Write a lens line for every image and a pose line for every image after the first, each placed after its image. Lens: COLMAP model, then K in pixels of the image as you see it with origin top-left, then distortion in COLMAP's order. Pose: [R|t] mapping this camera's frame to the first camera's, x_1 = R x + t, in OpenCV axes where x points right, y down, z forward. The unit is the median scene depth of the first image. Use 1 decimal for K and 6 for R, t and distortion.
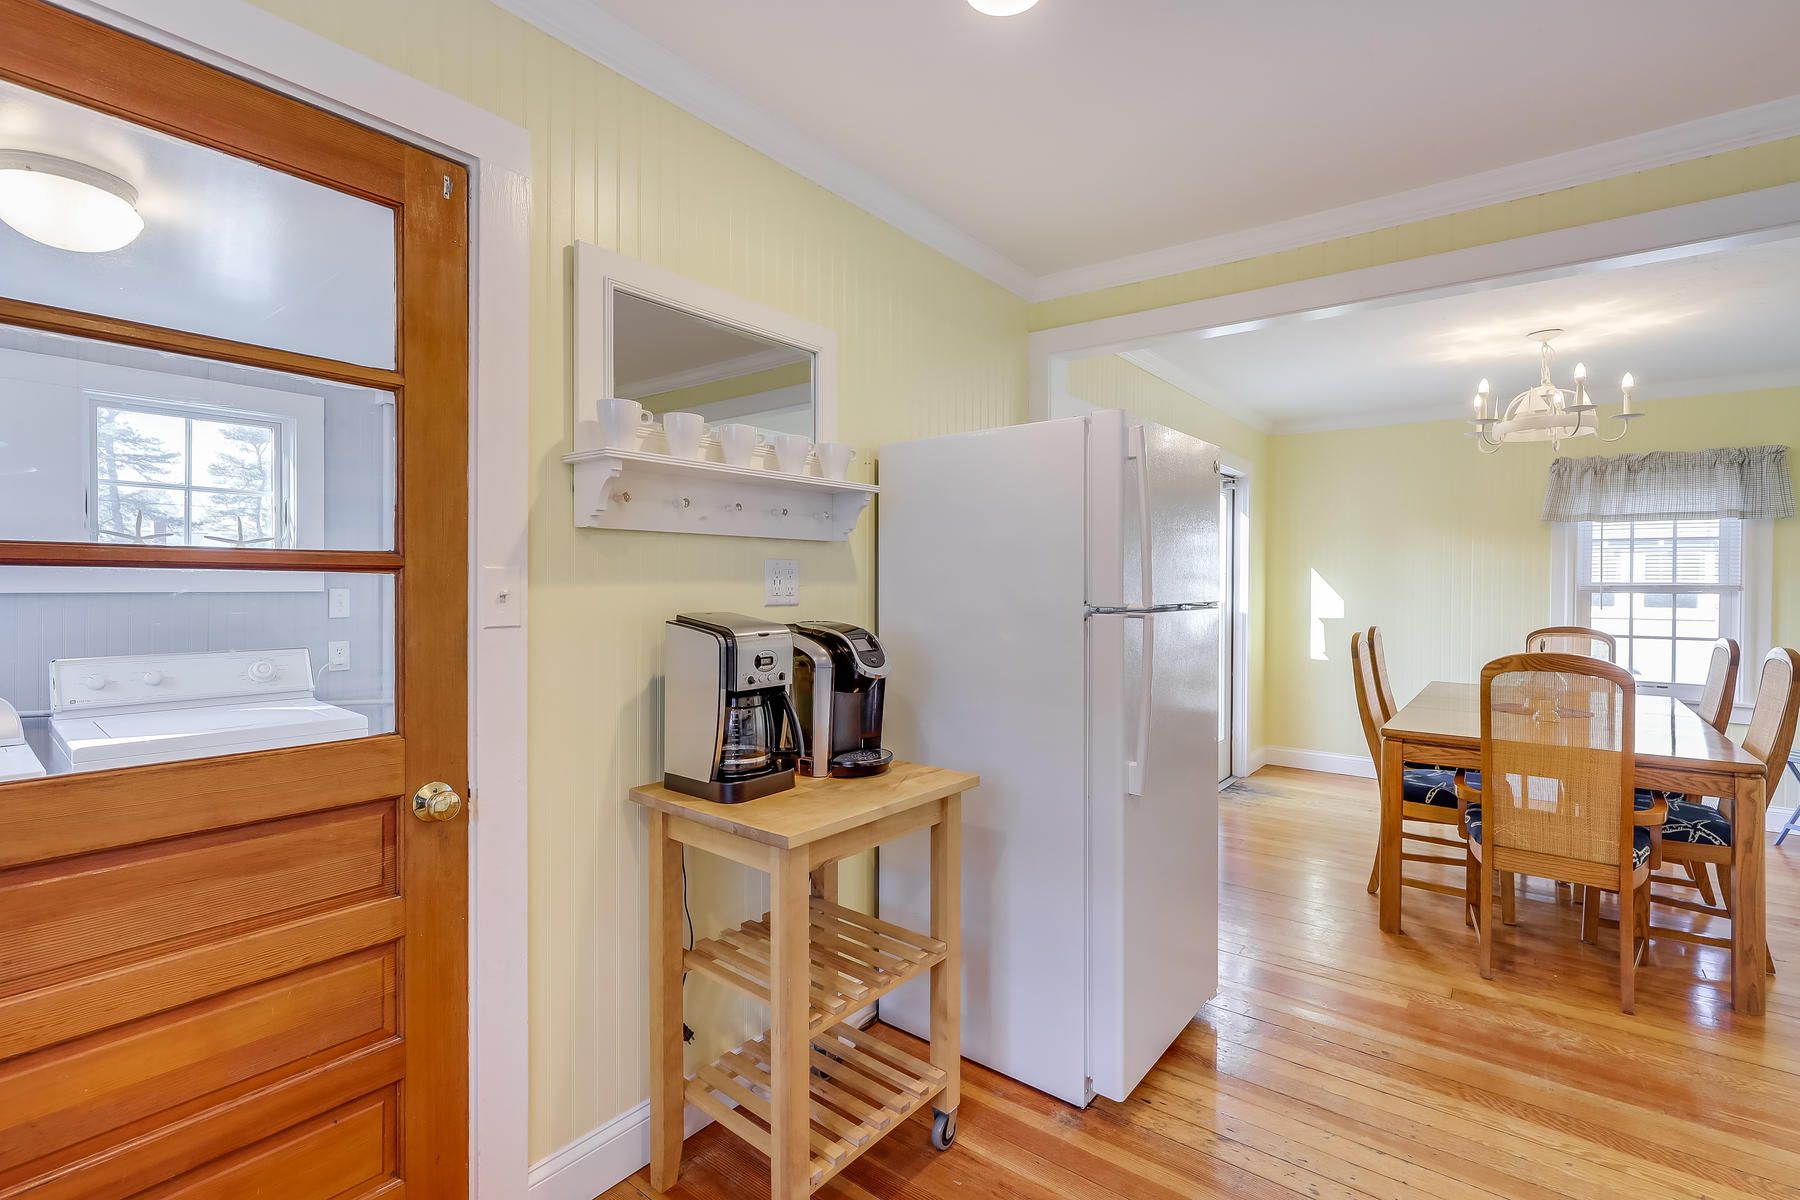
lens RADIAL K [[817.5, 0, 898.7], [0, 817.5, 585.6], [0, 0, 1]] dist [-0.001004, -0.000491]
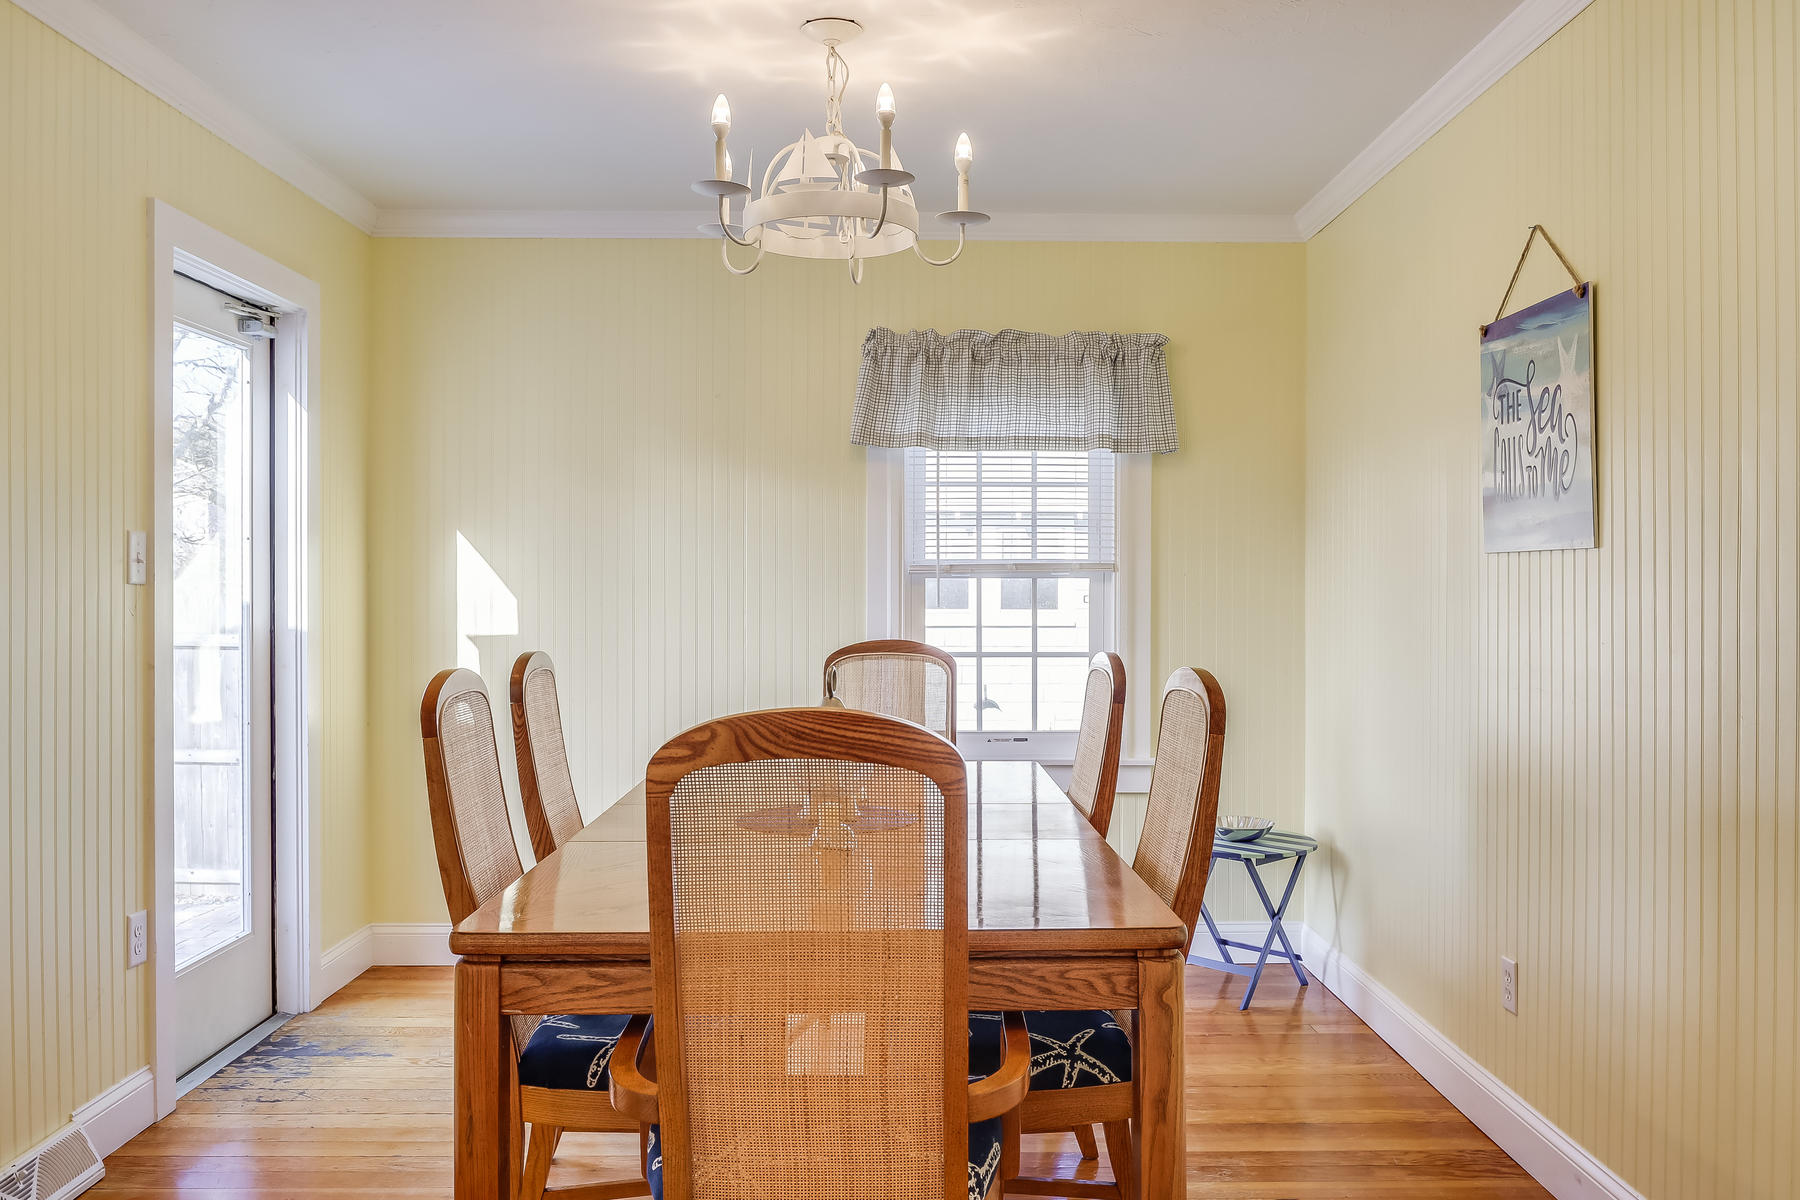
lens RADIAL K [[1133.8, 0, 902.3], [0, 1133.8, 596.5], [0, 0, 1]] dist [-0.001412, -0.002017]
pose [[0.798285, -0.004620, 0.602263, 0.403105], [0.008046, 0.999963, -0.002994, 0.025599], [-0.602227, 0.007236, 0.798292, 0.427239]]
